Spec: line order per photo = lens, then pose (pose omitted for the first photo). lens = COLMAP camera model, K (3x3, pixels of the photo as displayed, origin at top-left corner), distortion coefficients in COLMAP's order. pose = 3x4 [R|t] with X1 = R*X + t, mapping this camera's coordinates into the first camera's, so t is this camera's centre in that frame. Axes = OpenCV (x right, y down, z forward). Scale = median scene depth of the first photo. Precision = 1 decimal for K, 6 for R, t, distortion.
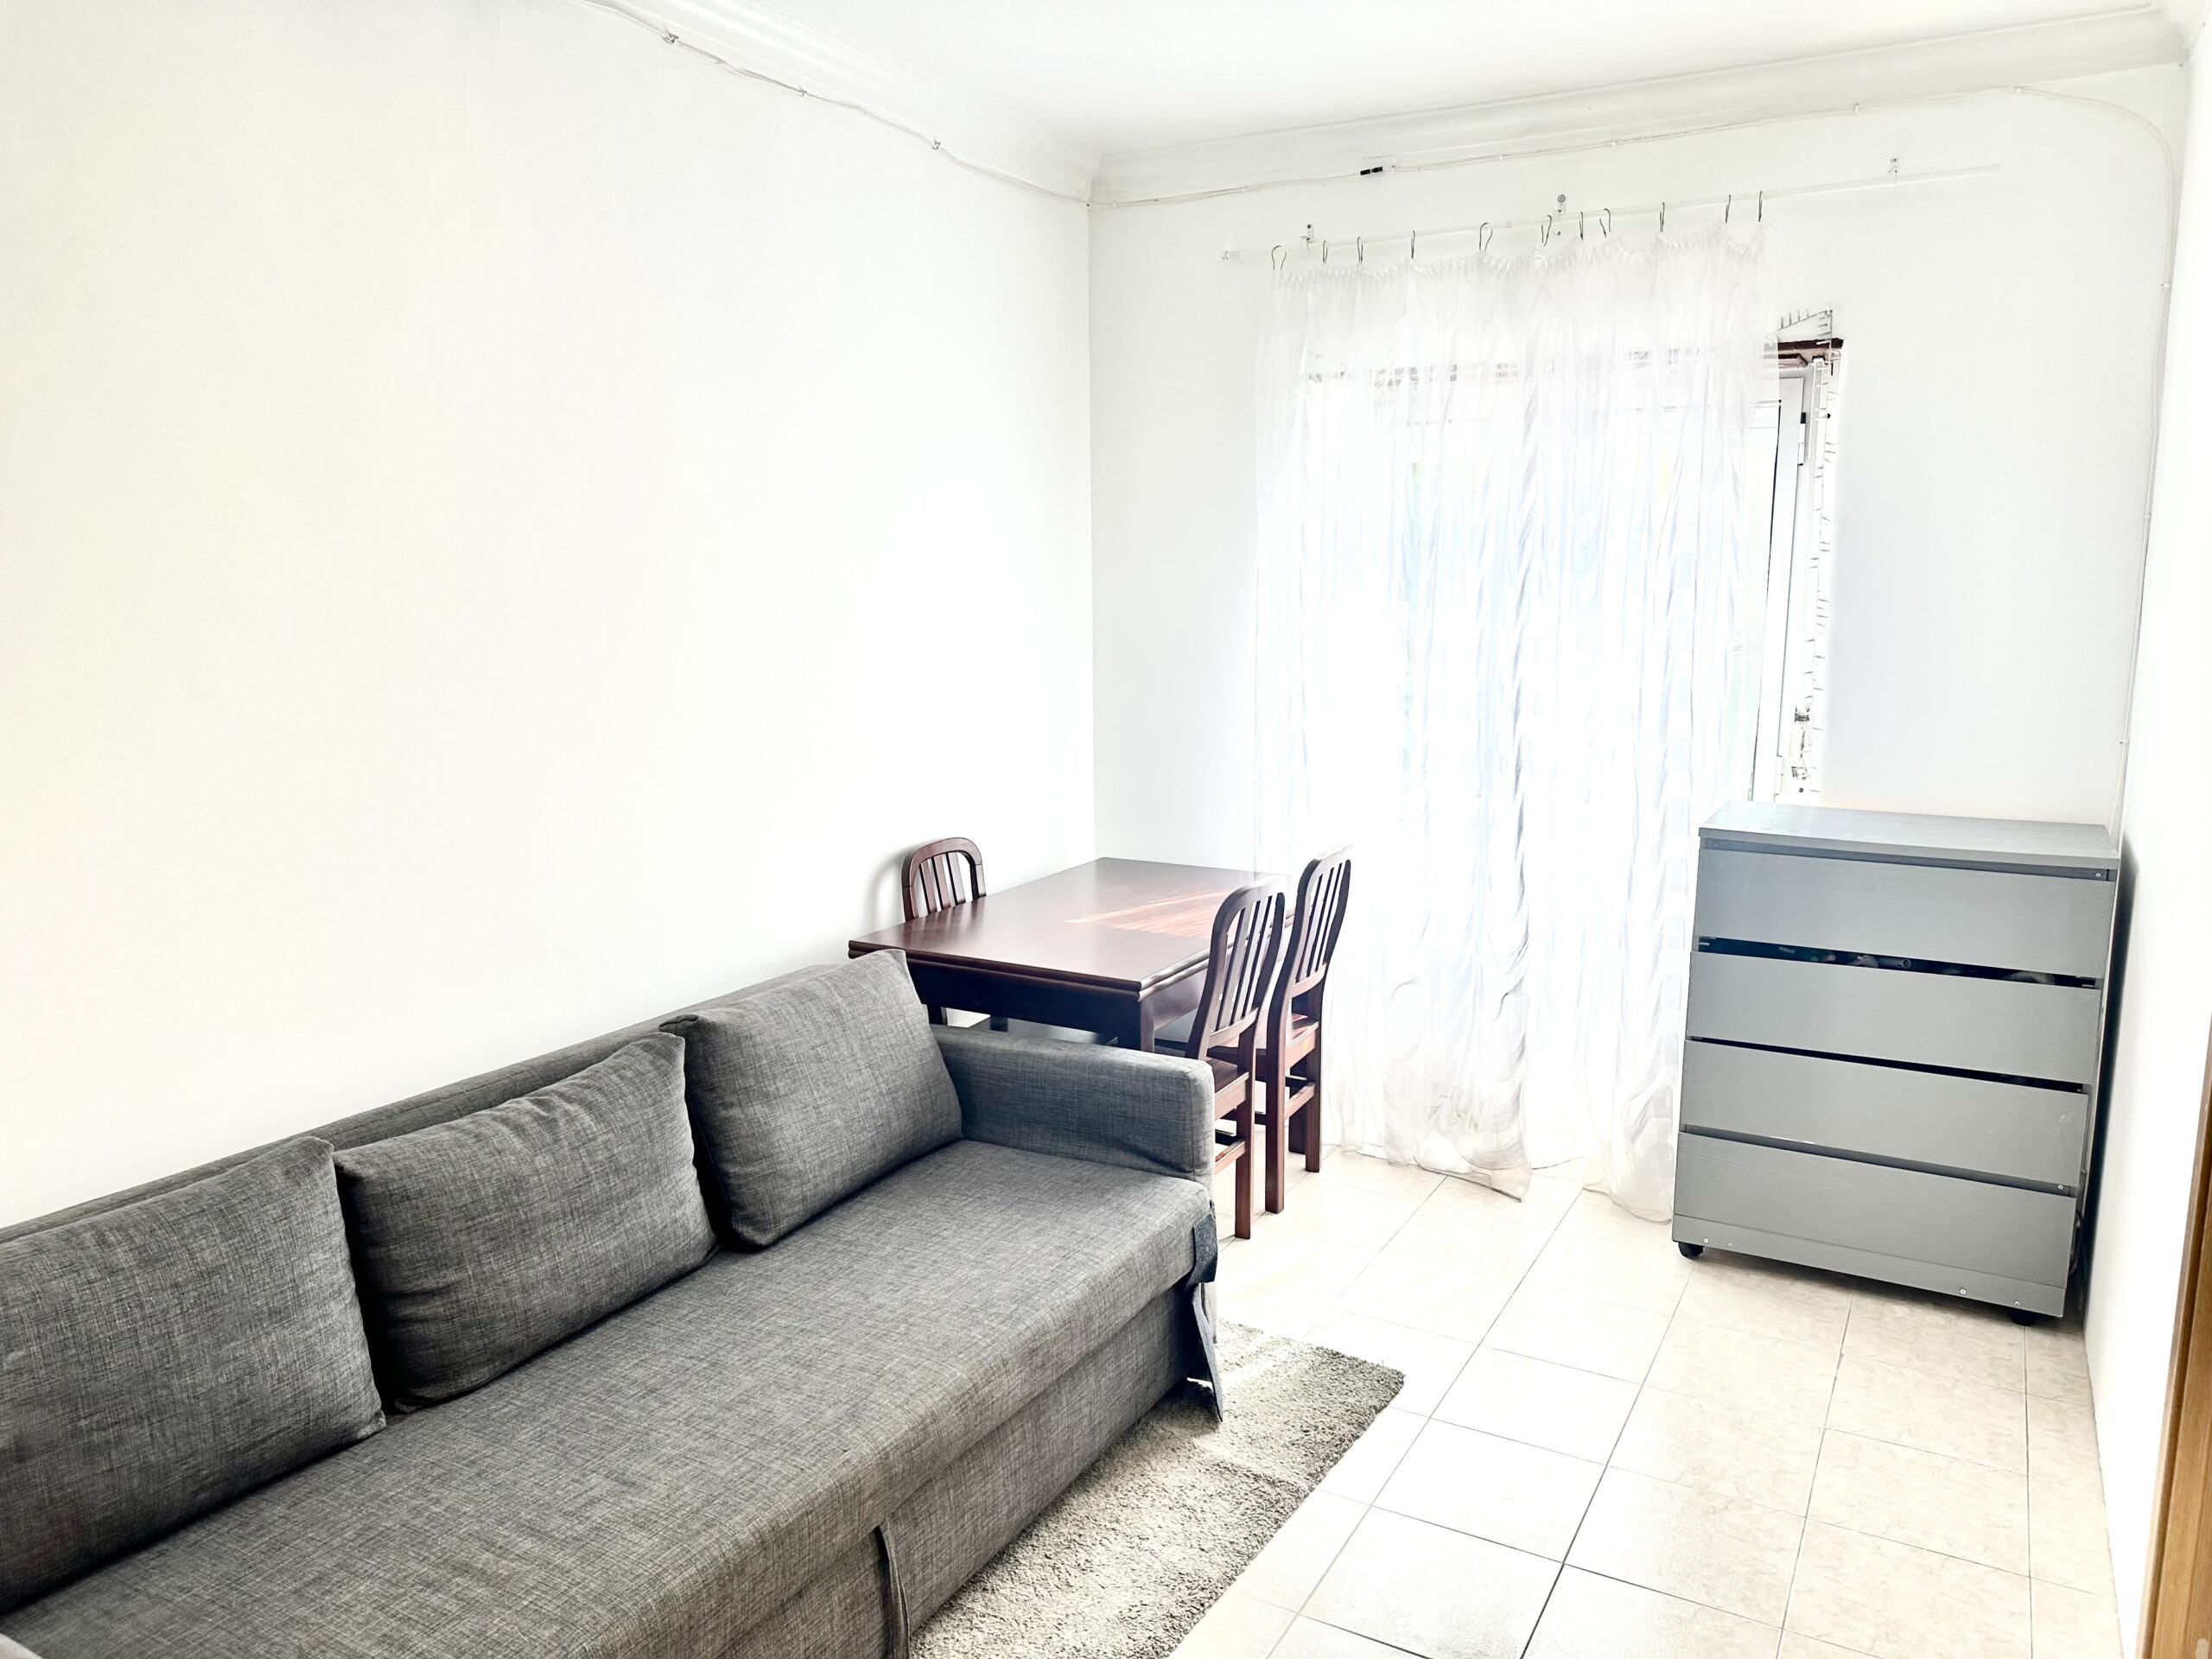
lens RADIAL K [[1549.5, 0, 1106.7], [0, 1549.5, 842.9], [0, 0, 1]] dist [0.076335, -0.069754]
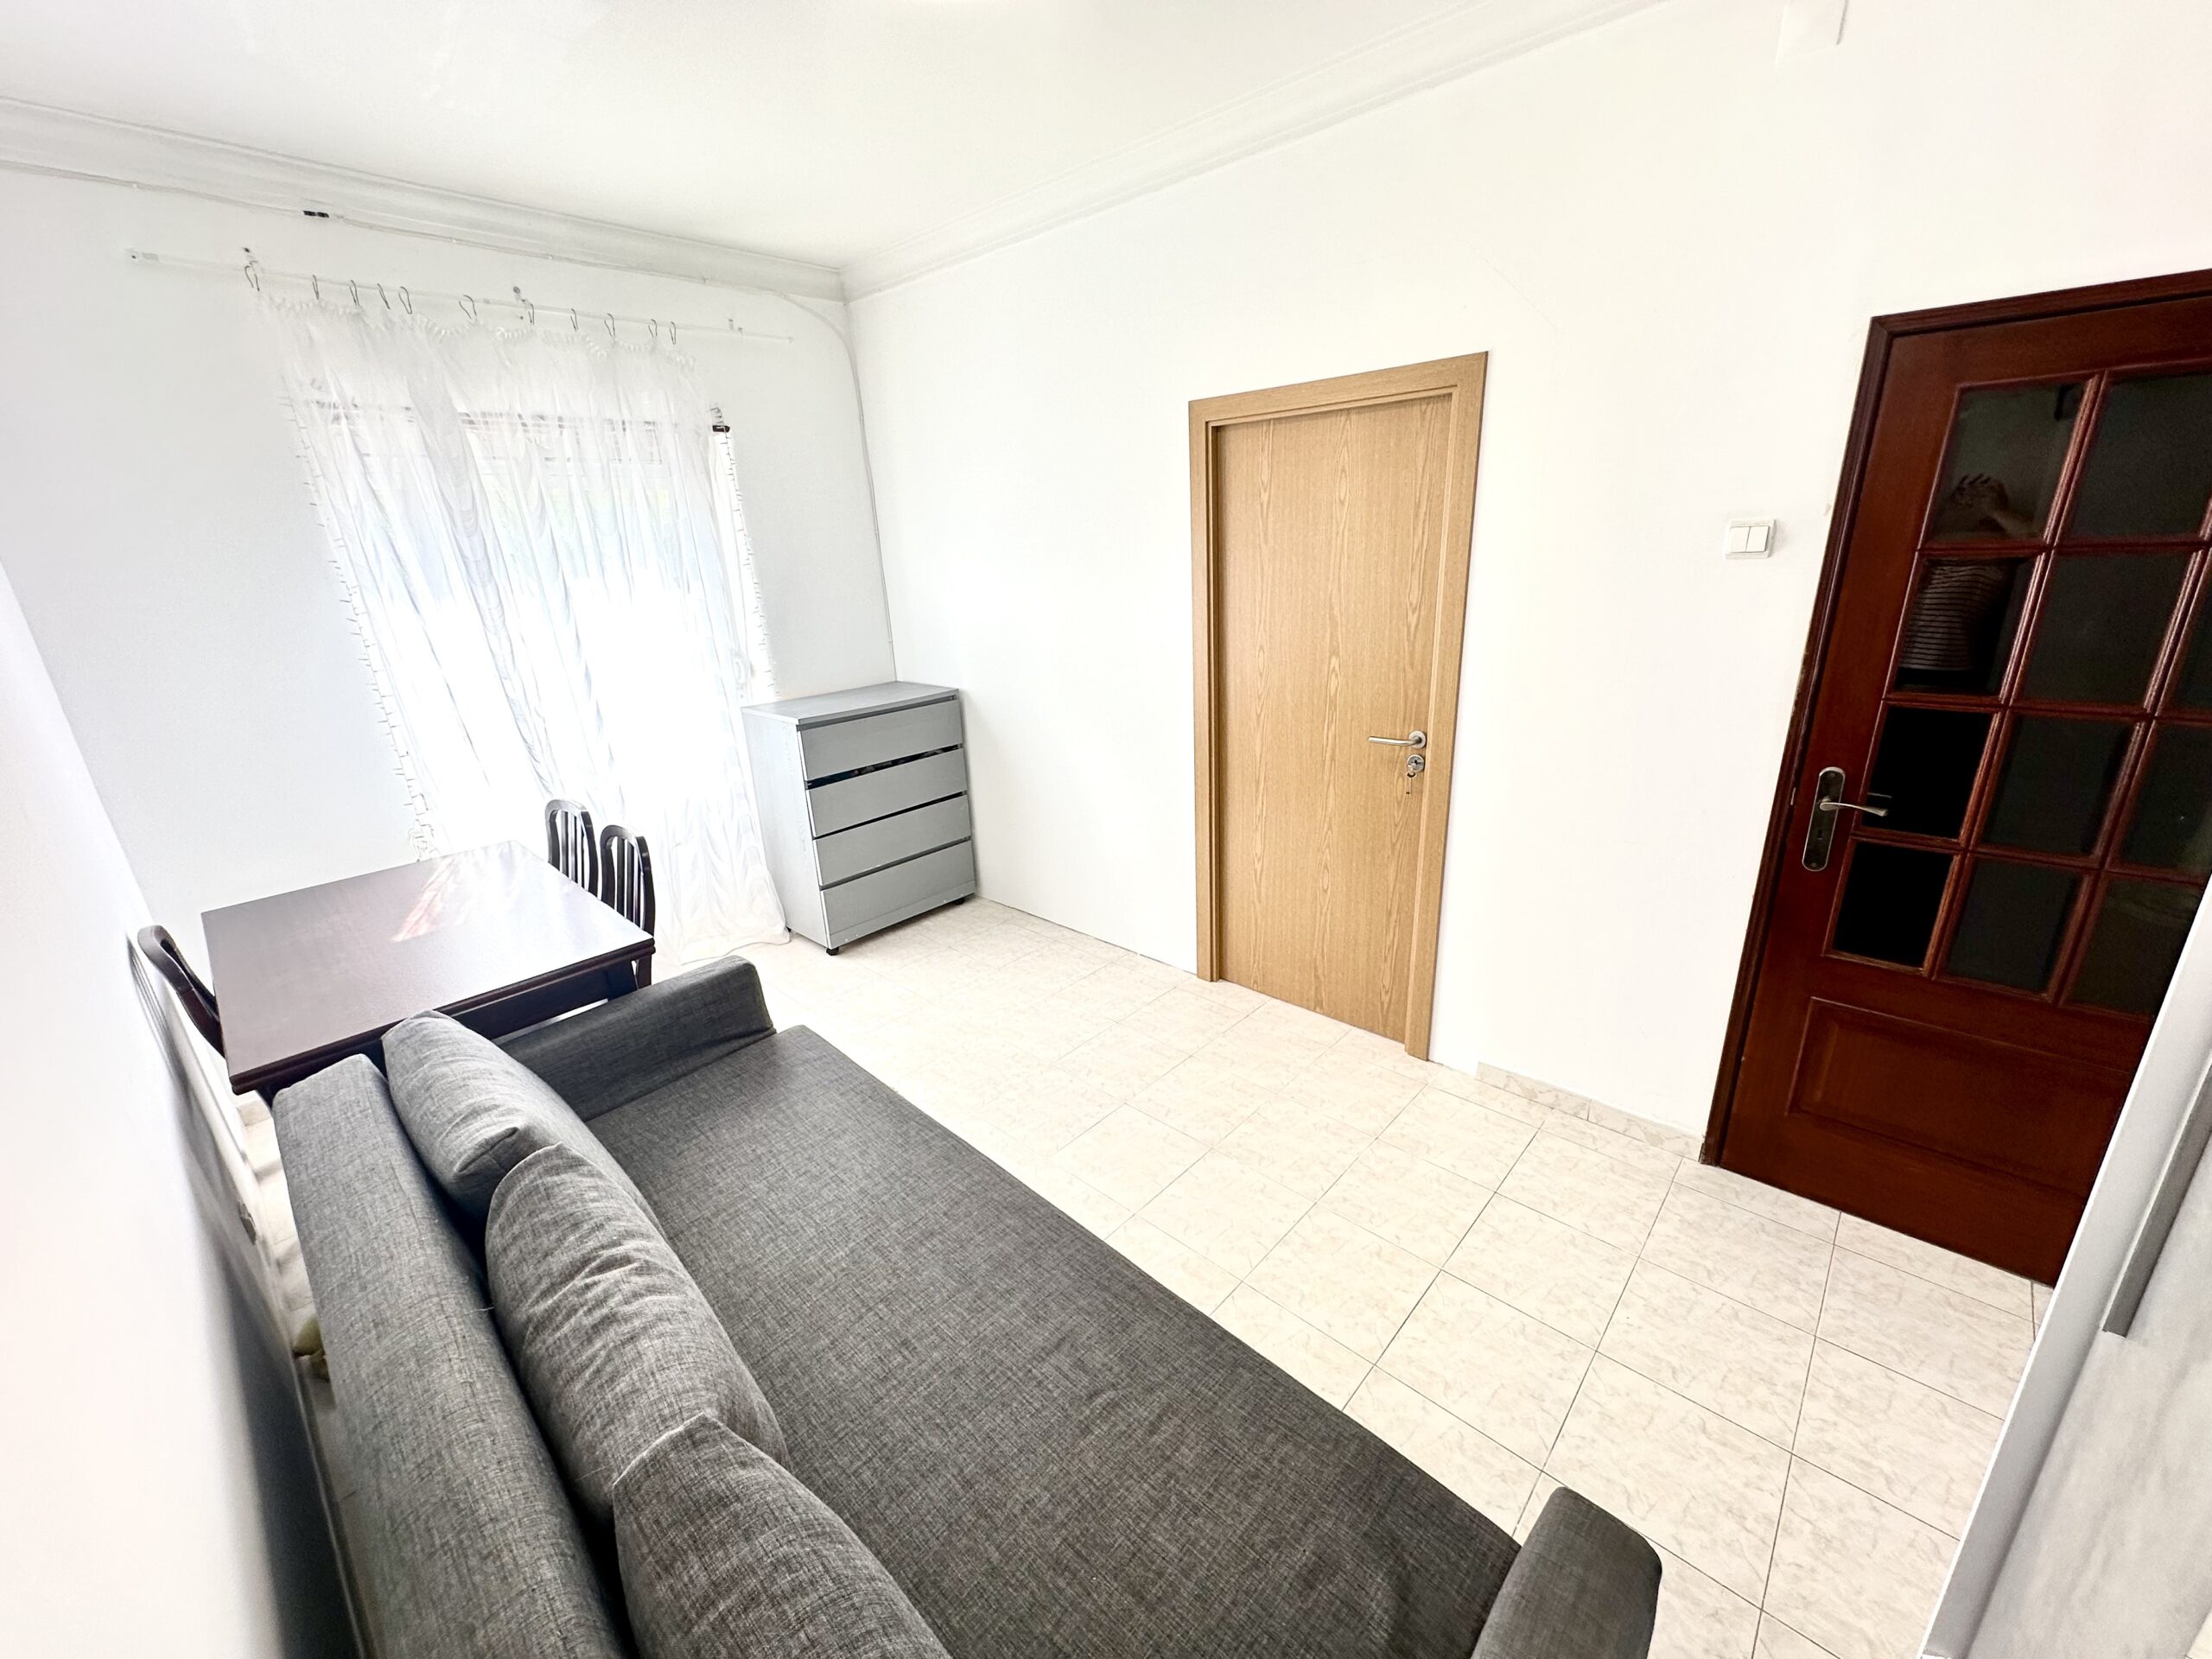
lens RADIAL K [[879.7, 0, 1106.3], [0, 879.7, 826.0], [0, 0, 1]] dist [-0.002085, 0.000774]
pose [[0.235780, -0.316426, 0.918849, -0.469263], [0.210561, 0.939679, 0.269568, -0.089093], [-0.948721, 0.129915, 0.288184, 0.417785]]
